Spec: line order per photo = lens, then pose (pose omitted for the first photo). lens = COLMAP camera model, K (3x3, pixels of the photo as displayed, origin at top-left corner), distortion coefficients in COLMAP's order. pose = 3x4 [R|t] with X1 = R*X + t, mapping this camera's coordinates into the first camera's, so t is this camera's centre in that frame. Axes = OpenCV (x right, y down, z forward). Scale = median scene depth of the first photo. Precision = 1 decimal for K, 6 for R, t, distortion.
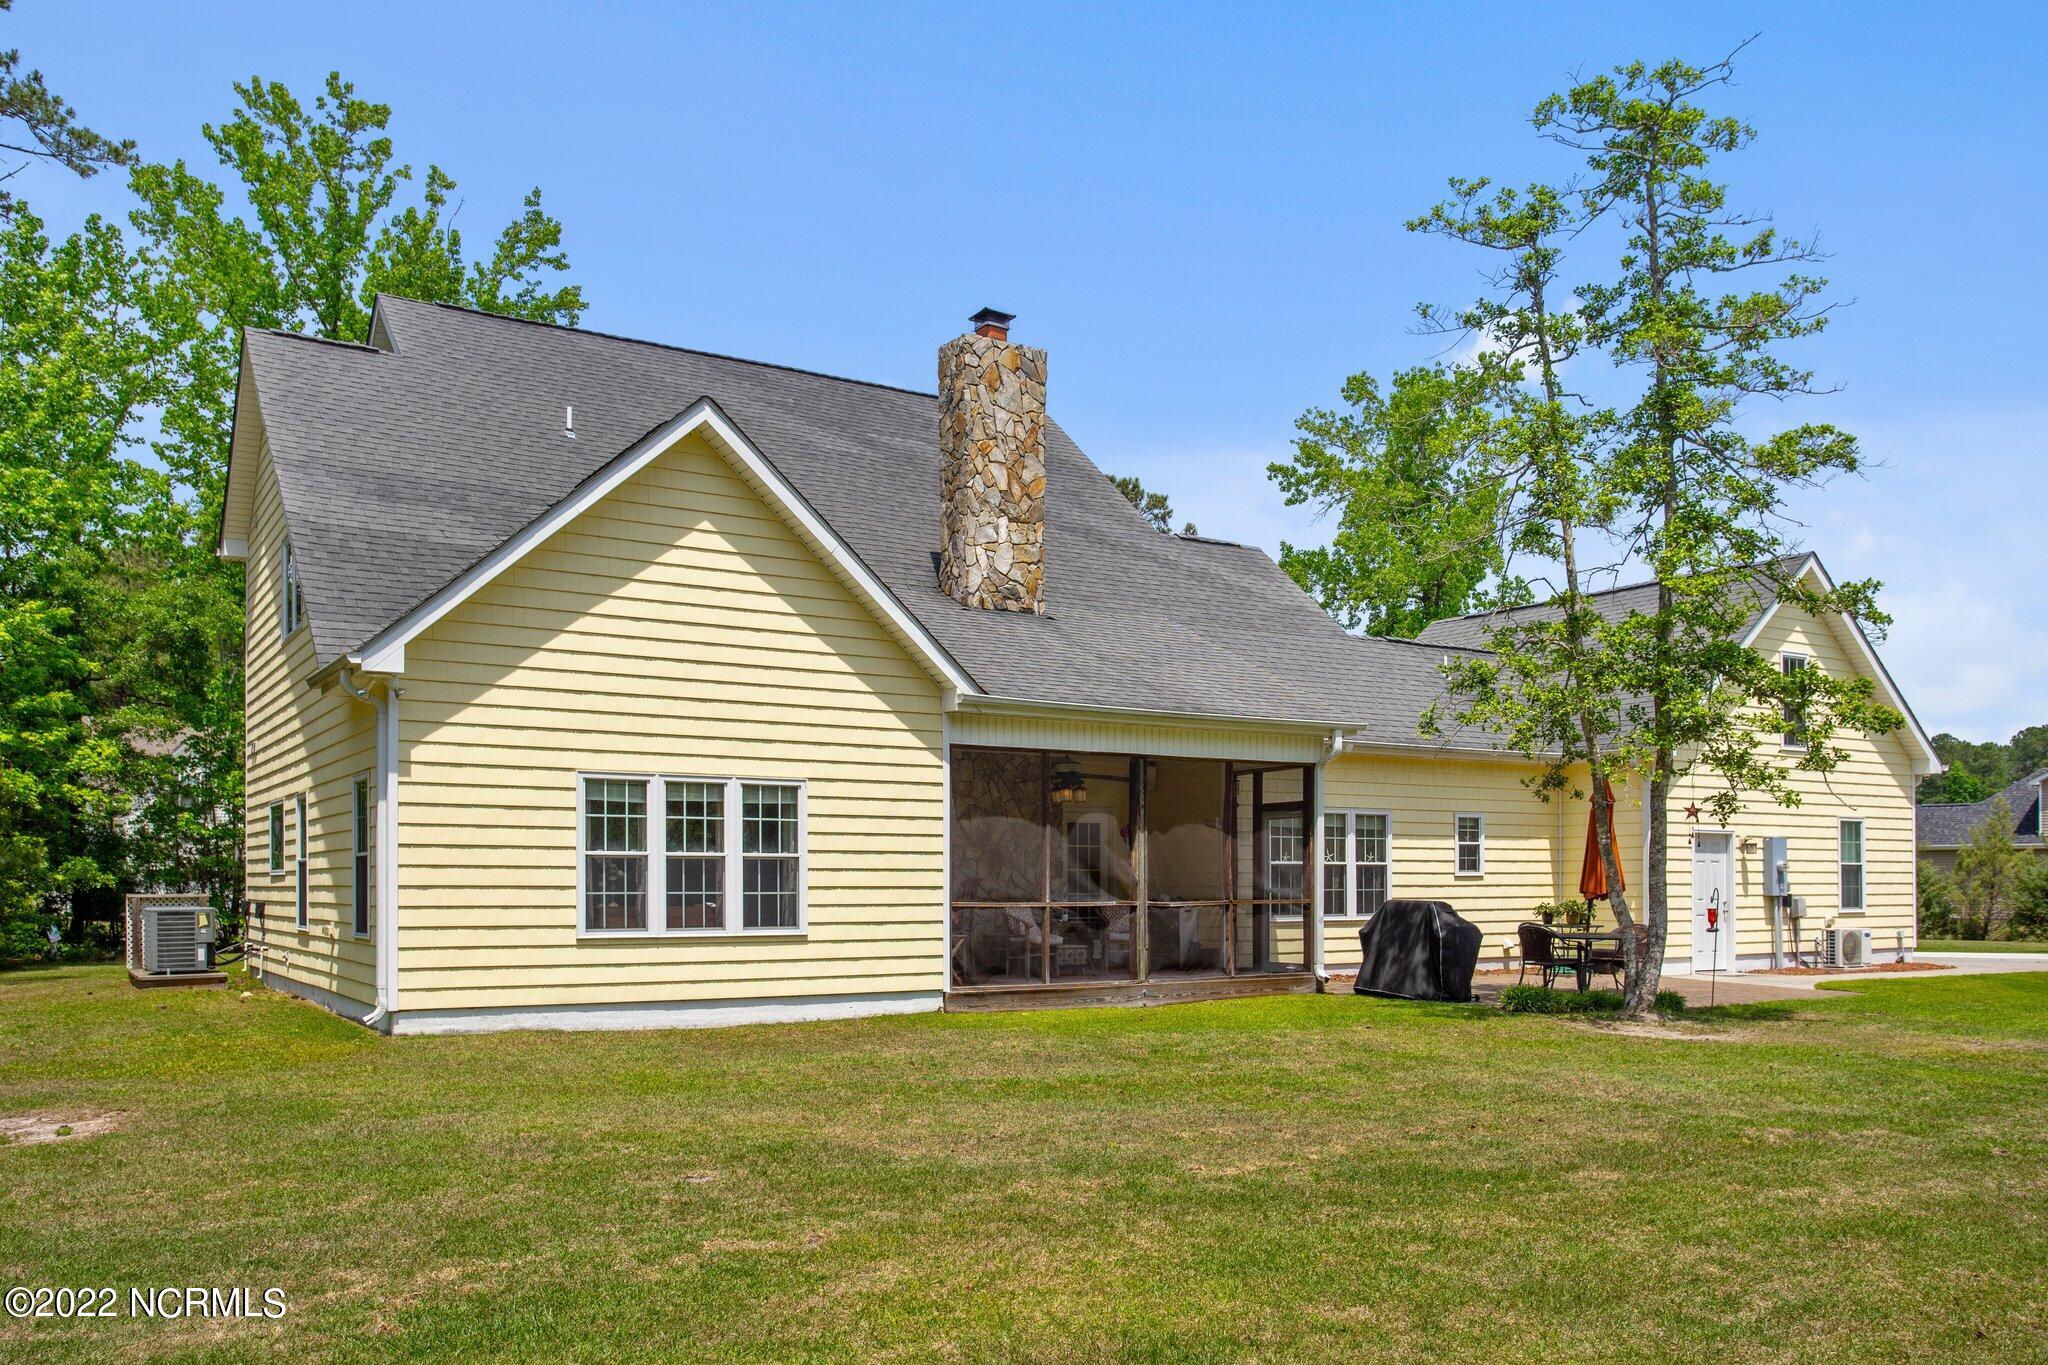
lens RADIAL K [[1608.3, 0, 1001.6], [0, 1608.3, 876.0], [0, 0, 1]] dist [0.006164, 0.003411]
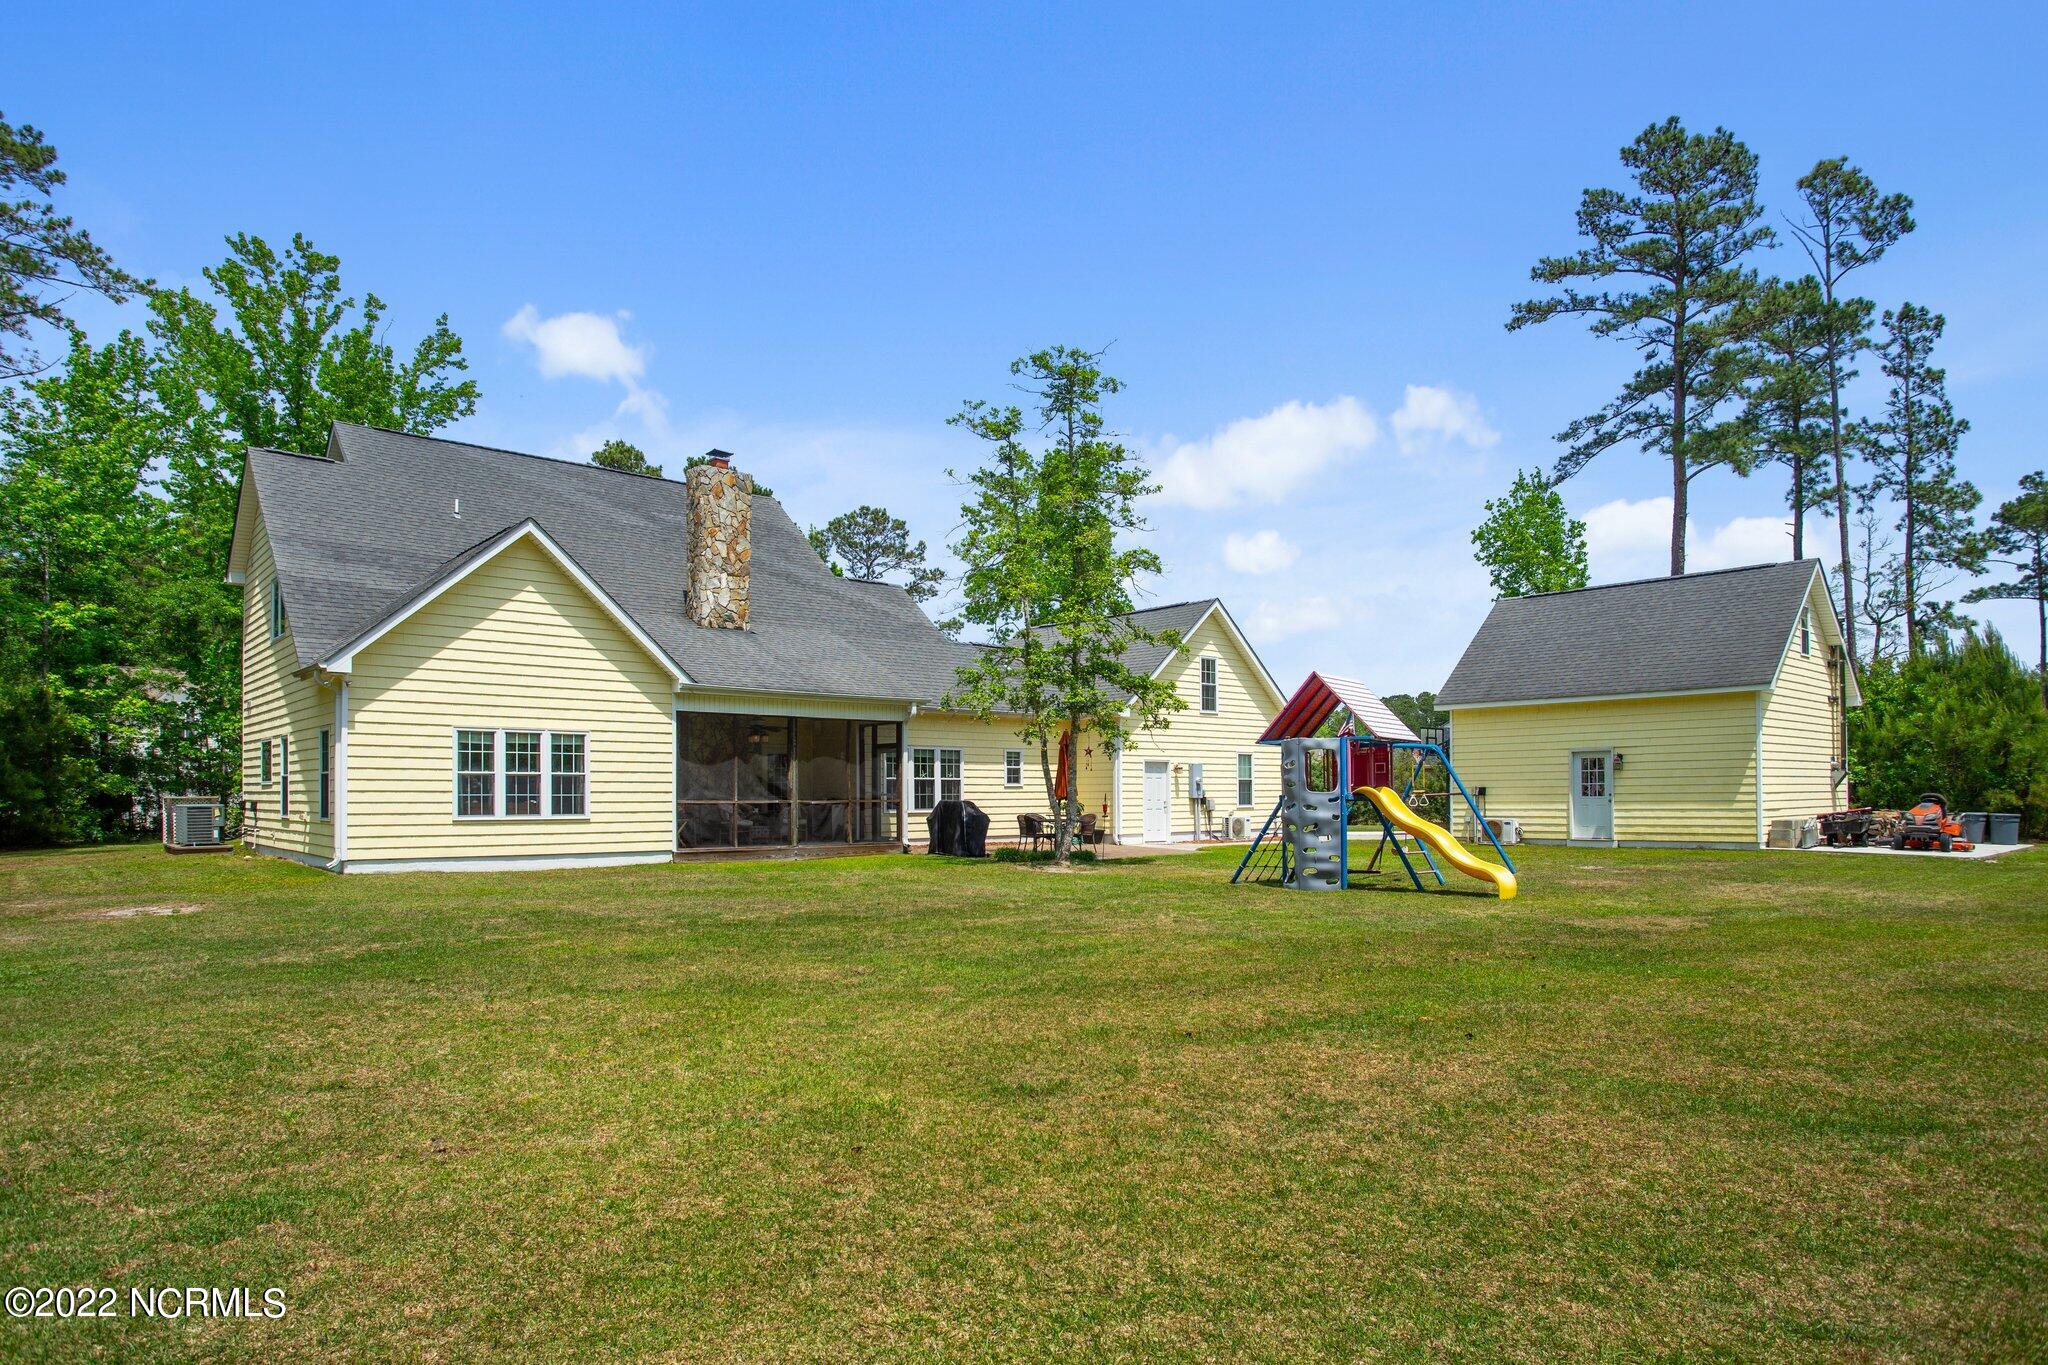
lens RADIAL K [[1213.8, 0, 984.8], [0, 1213.8, 776.1], [0, 0, 1]] dist [-0.013997, 0.004913]
pose [[0.990976, 0.002453, 0.134014, 0.100663], [-0.001376, 0.999966, -0.008127, -0.000170], [-0.134029, 0.007870, 0.990946, -0.291949]]
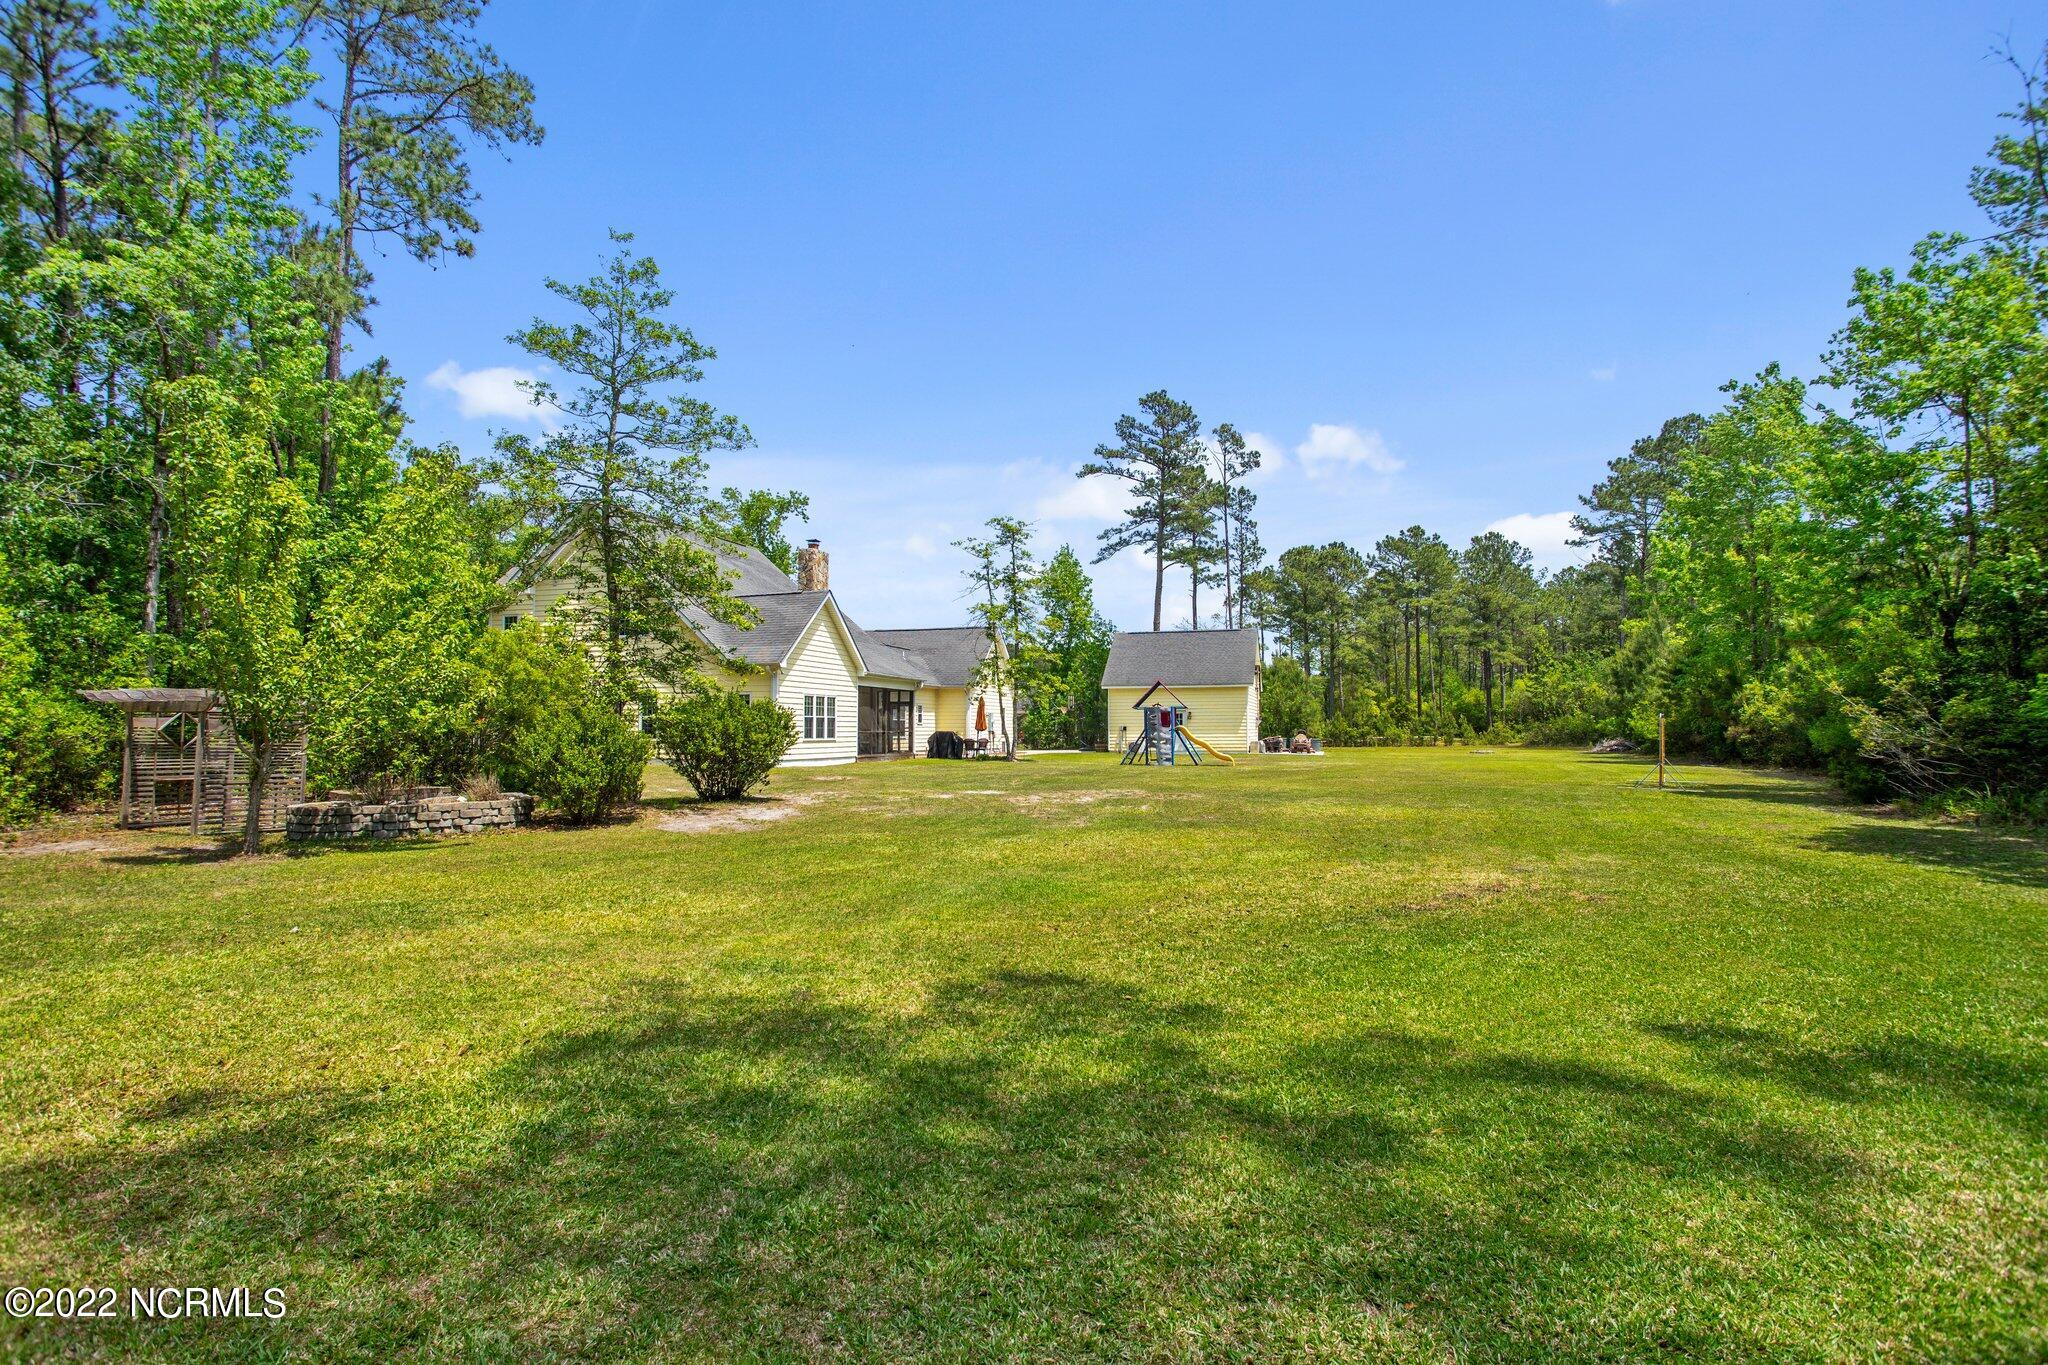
lens RADIAL K [[1052.8, 0, 1010.3], [0, 1052.8, 695.7], [0, 0, 1]] dist [0.002421, 0.000021]
pose [[0.780222, 0.018333, 0.625234, -0.980121], [0.002669, 0.999464, -0.032636, 0.012738], [-0.625497, 0.027132, 0.779754, -0.804759]]
